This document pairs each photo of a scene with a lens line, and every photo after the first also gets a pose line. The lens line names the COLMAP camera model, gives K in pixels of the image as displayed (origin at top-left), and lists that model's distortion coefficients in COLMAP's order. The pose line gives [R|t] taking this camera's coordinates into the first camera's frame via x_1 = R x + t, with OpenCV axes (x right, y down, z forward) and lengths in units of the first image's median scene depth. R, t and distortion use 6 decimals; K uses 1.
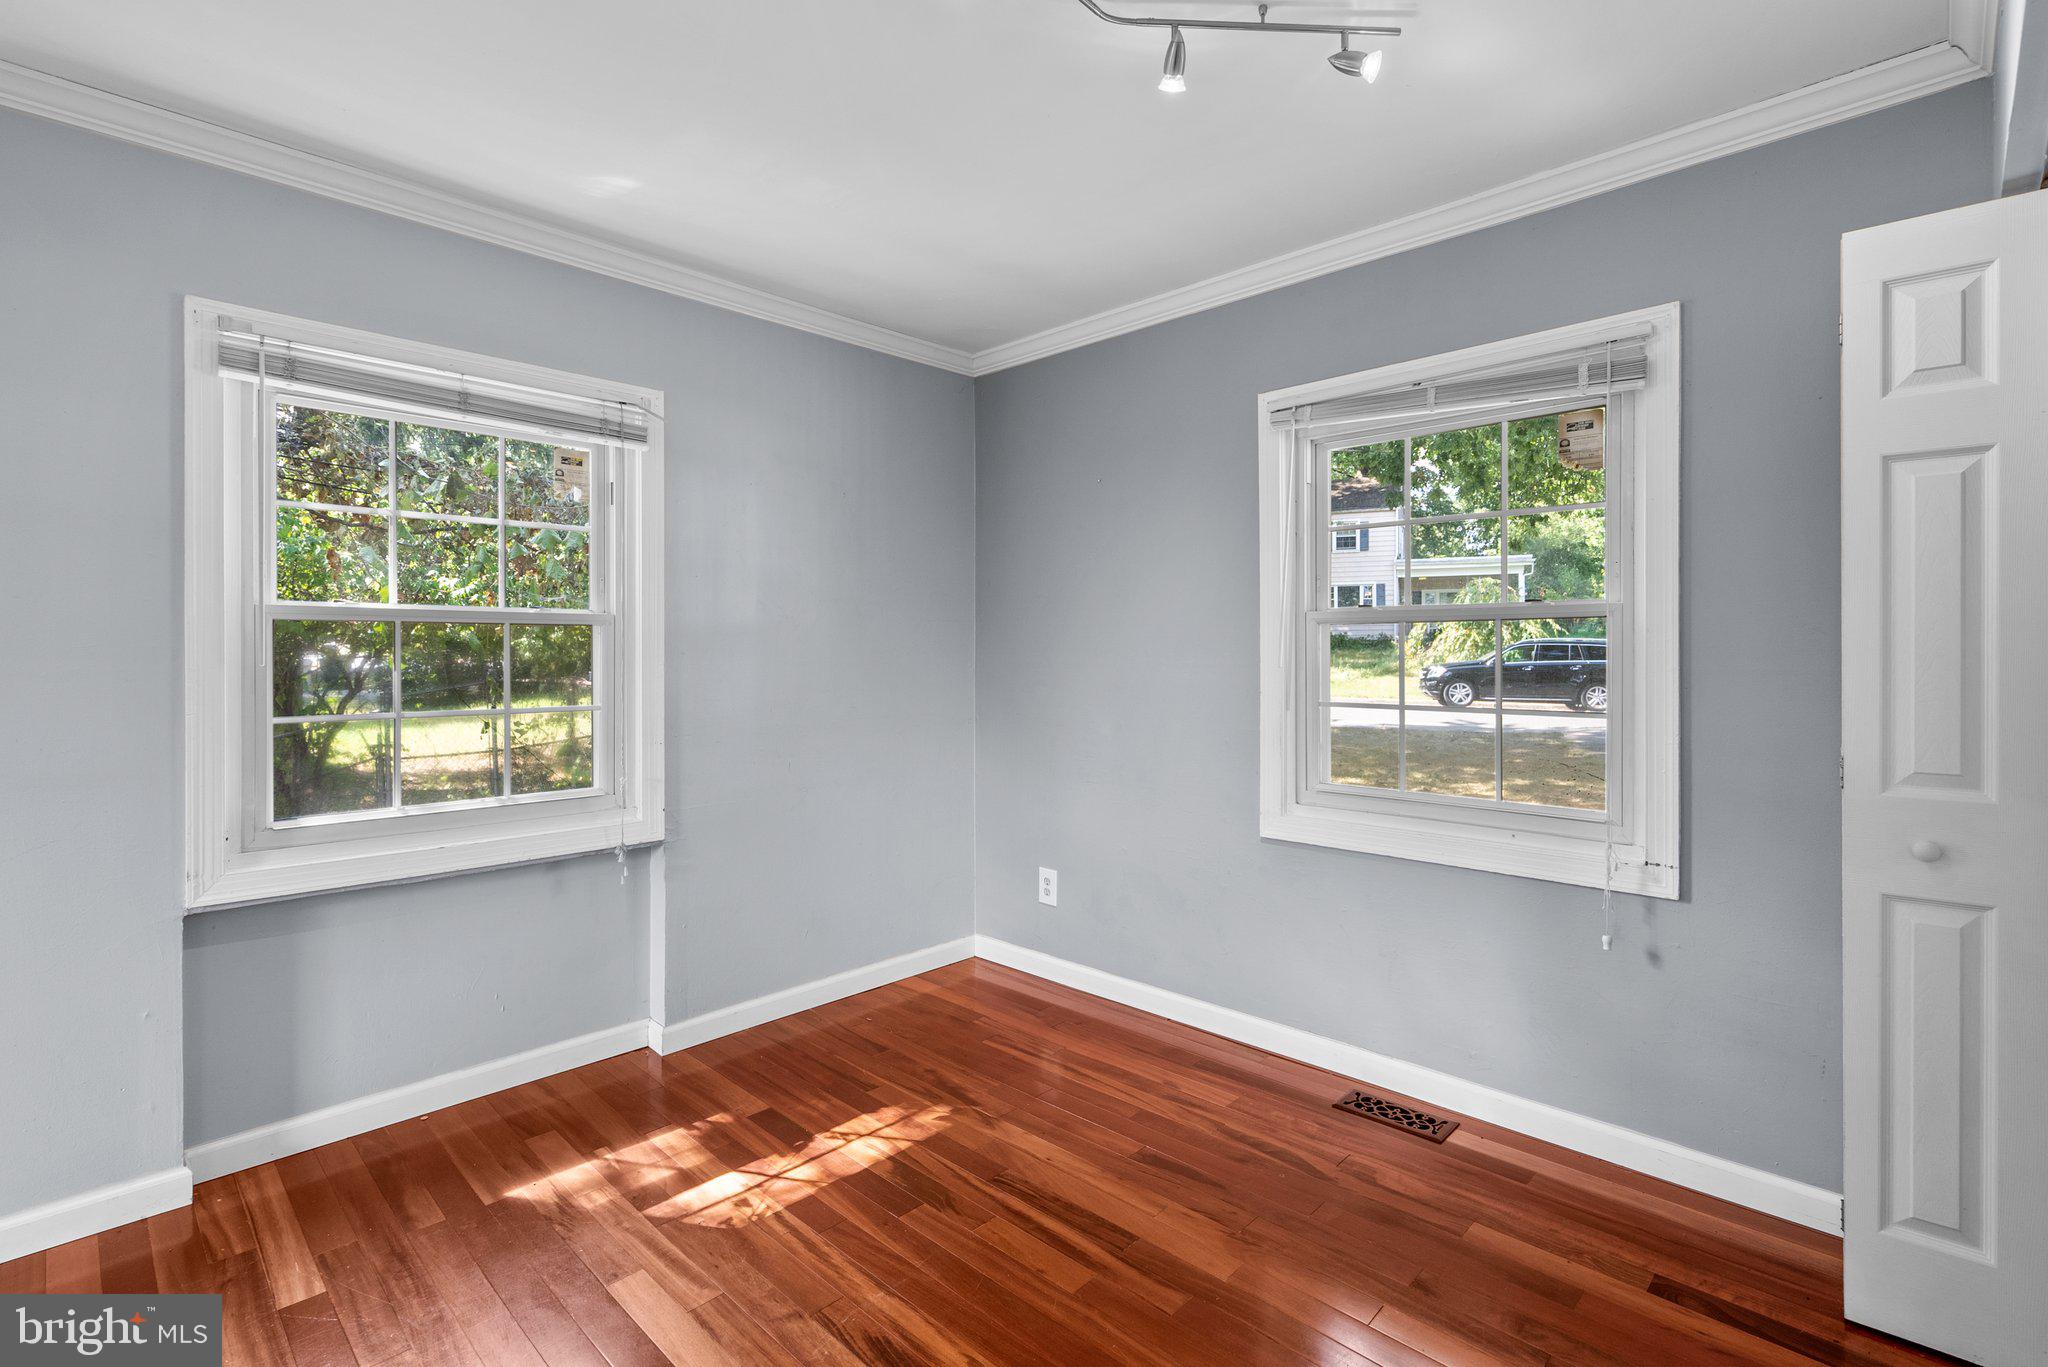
lens RADIAL K [[945.5, 0, 1029.2], [0, 945.5, 659.4], [0, 0, 1]] dist [0.001614, 0.000522]
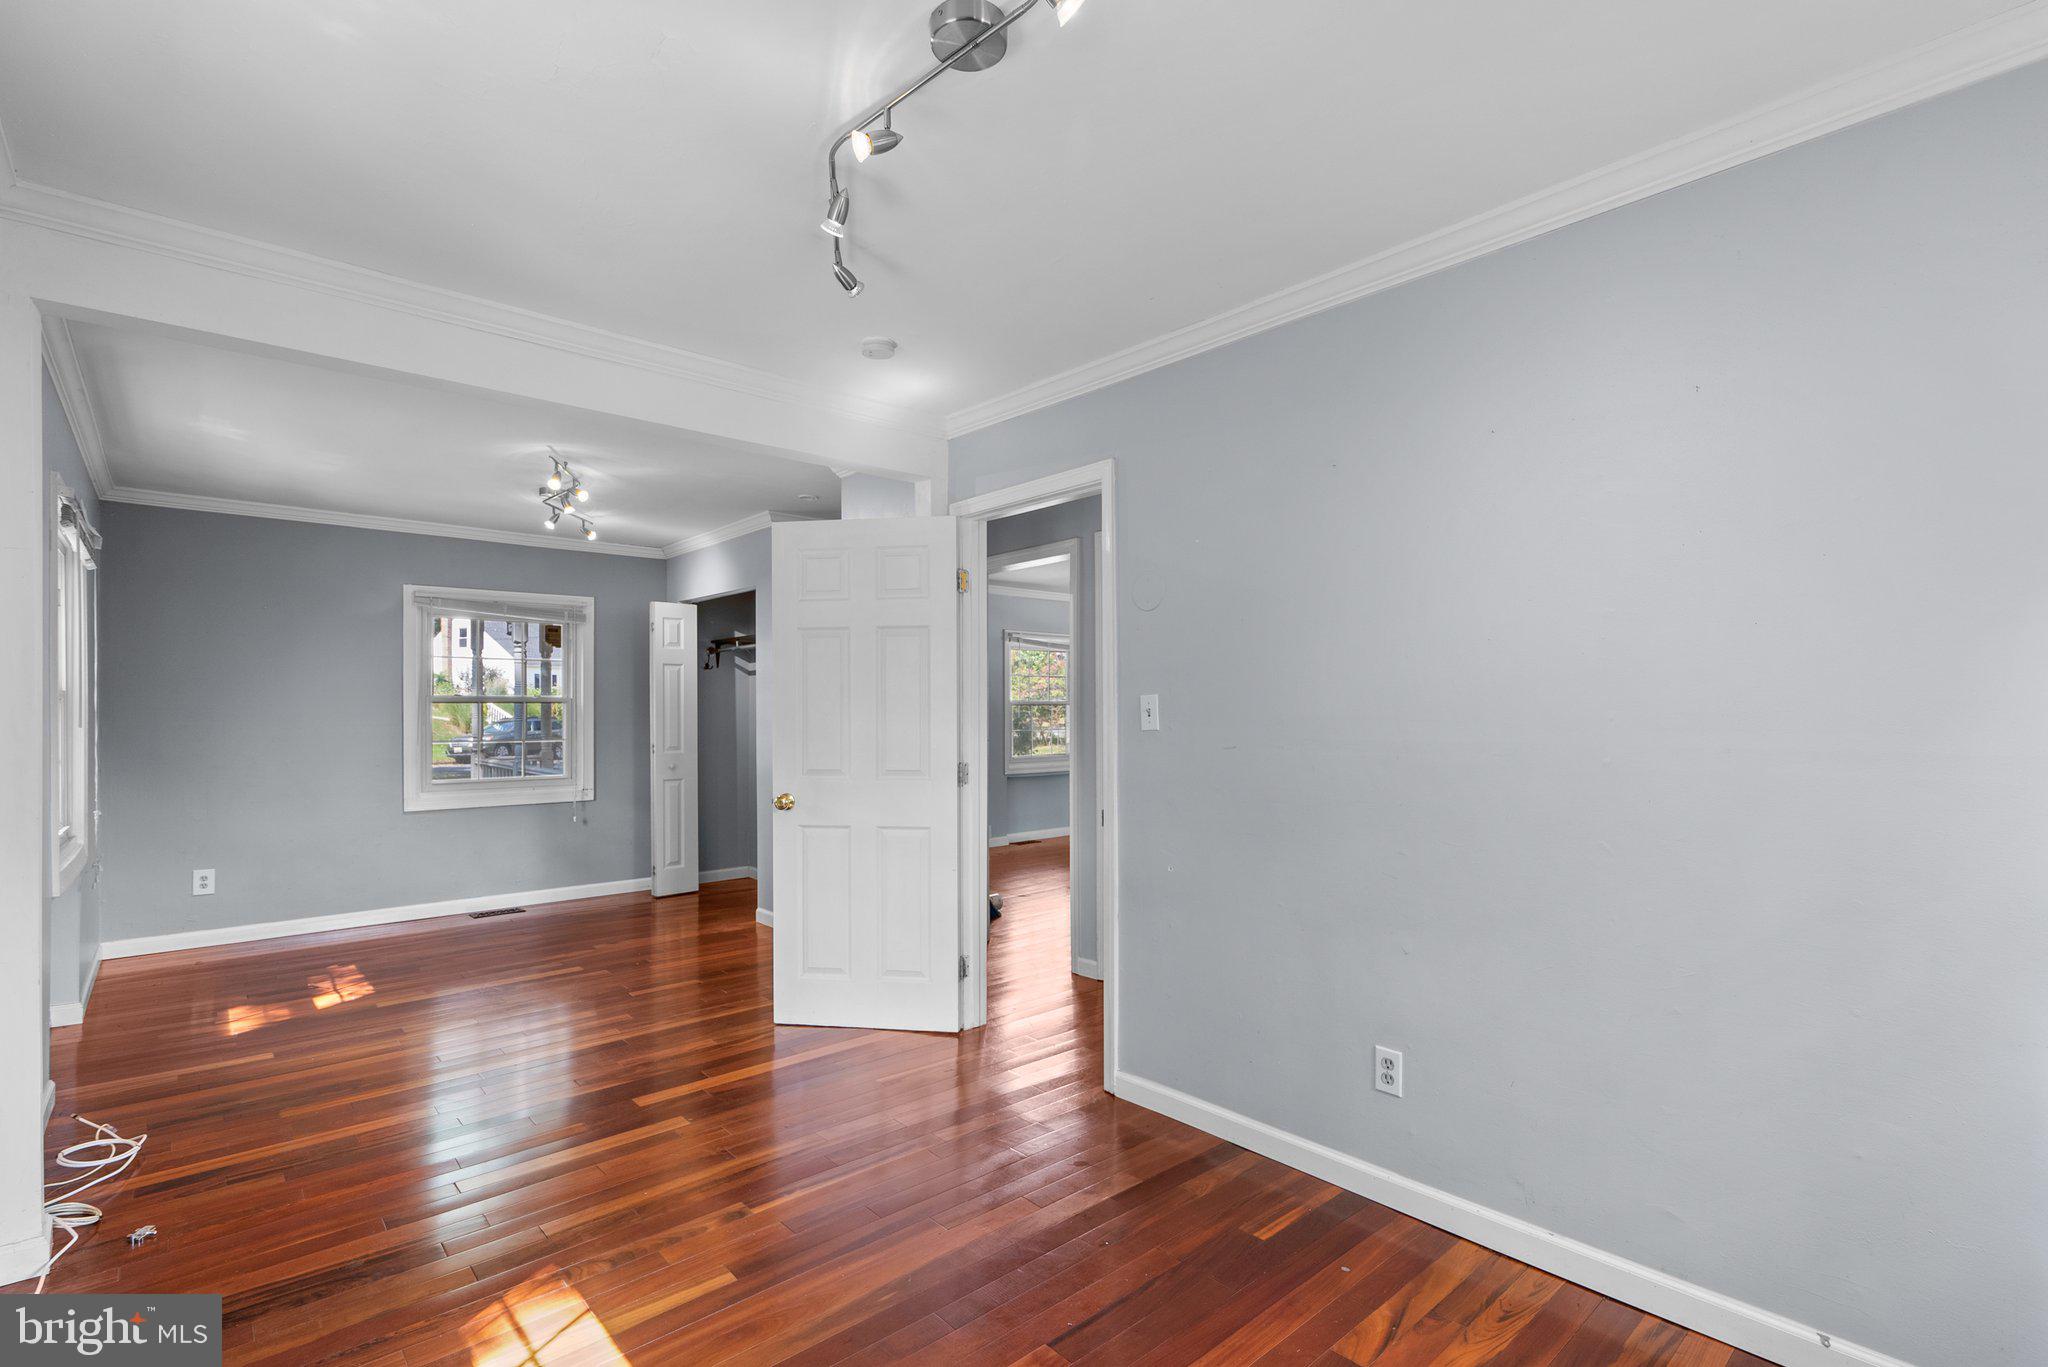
lens RADIAL K [[951.8, 0, 1025.0], [0, 951.8, 710.6], [0, 0, 1]] dist [0.000344, 0.000088]
pose [[0.076838, -0.001561, 0.997042, -2.111461], [0.007517, 0.999971, 0.000986, -0.016397], [-0.997015, 0.007419, 0.076847, -0.555505]]
